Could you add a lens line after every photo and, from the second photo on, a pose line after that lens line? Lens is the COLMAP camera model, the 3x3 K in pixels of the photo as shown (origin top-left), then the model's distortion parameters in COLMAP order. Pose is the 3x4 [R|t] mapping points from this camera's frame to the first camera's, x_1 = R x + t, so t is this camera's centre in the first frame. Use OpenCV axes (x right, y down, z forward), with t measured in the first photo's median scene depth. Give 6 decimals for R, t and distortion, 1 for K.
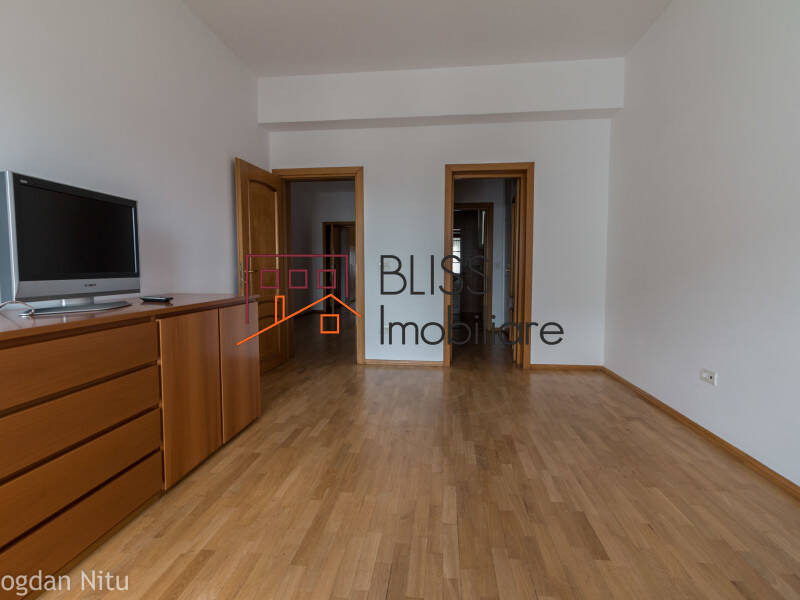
lens RADIAL K [[412.1, 0, 400.0], [0, 412.1, 300.0], [0, 0, 1]] dist [-0.001750, -0.000935]
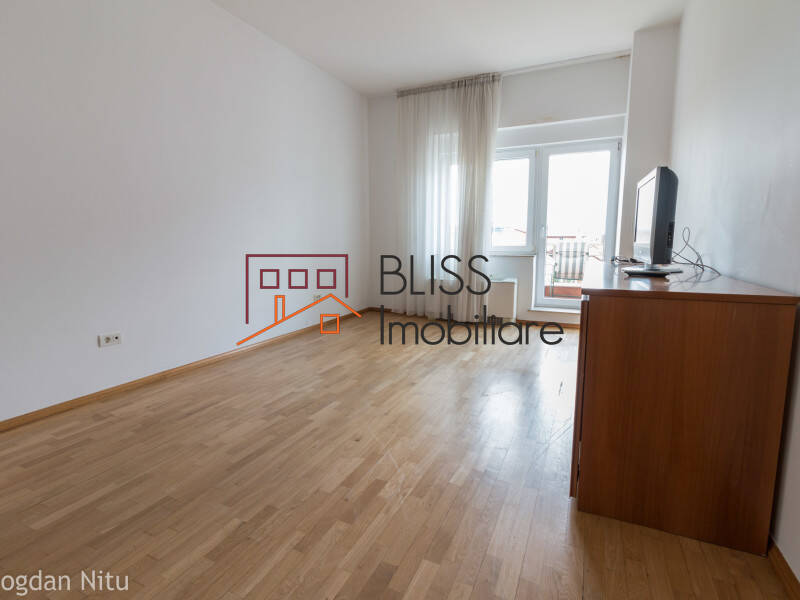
lens RADIAL K [[412.1, 0, 400.0], [0, 412.1, 300.0], [0, 0, 1]] dist [-0.001750, -0.000935]
pose [[-0.949523, -0.040153, 0.311117, -0.332568], [0.027898, 0.977036, 0.211242, -0.131604], [-0.312454, 0.209258, -0.926598, 1.852333]]
